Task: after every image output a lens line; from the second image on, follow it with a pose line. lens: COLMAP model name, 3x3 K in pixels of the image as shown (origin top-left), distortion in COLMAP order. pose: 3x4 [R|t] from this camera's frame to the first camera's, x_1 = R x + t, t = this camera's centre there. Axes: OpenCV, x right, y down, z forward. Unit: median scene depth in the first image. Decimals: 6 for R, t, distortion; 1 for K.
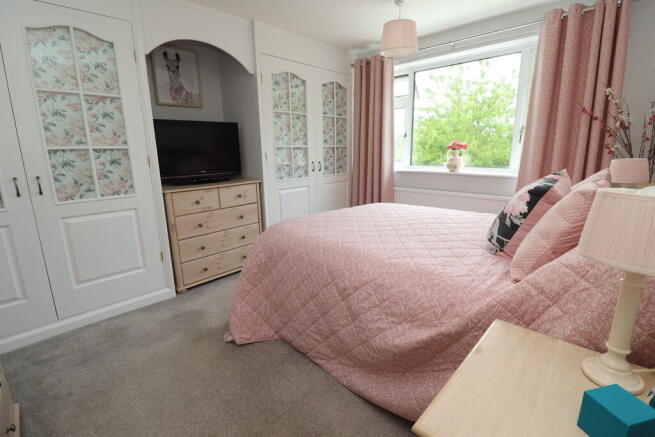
lens RADIAL K [[304.2, 0, 333.2], [0, 304.2, 216.0], [0, 0, 1]] dist [-0.007517, -0.007179]
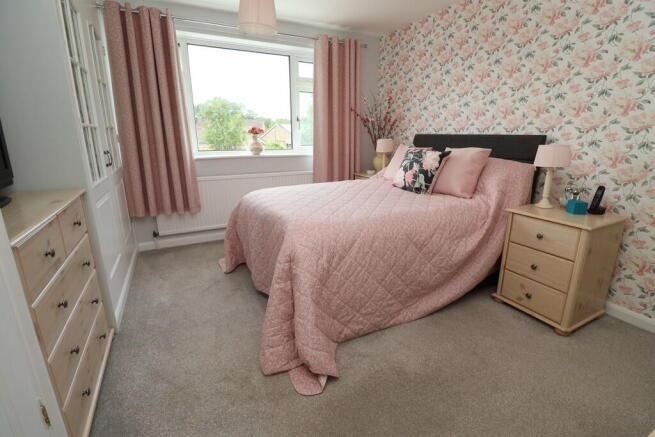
lens RADIAL K [[304.2, 0, 332.9], [0, 304.2, 215.4], [0, 0, 1]] dist [-0.007517, -0.007179]
pose [[0.322139, -0.239001, 0.916027, -1.053038], [0.200652, 0.962861, 0.180657, -0.149194], [-0.925184, 0.125606, 0.358131, 0.746888]]
